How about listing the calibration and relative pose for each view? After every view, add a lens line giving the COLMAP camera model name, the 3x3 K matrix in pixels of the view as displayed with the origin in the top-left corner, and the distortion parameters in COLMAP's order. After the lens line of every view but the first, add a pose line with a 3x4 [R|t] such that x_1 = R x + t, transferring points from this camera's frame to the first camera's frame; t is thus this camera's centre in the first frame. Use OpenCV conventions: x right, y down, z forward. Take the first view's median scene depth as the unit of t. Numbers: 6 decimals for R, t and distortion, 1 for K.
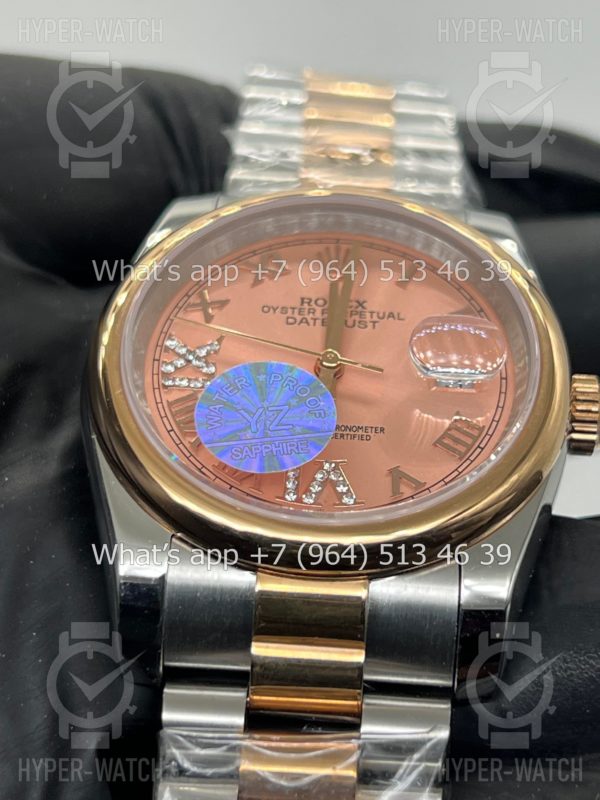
lens RADIAL K [[1834.9, 0, 300.0], [0, 1834.9, 400.0], [0, 0, 1]] dist [0.264312, 0.605292]
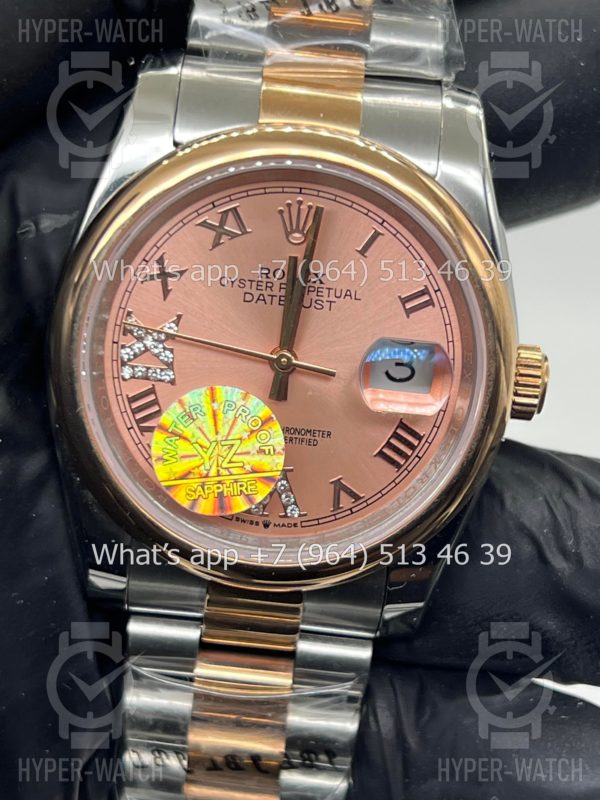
lens RADIAL K [[1834.9, 0, 300.0], [0, 1834.9, 400.0], [0, 0, 1]] dist [0.264312, 0.605292]
pose [[0.999034, 0.042347, 0.011709, 0.014499], [-0.038032, 0.700067, 0.713063, -0.751634], [0.021999, -0.712820, 0.701002, 0.264297]]
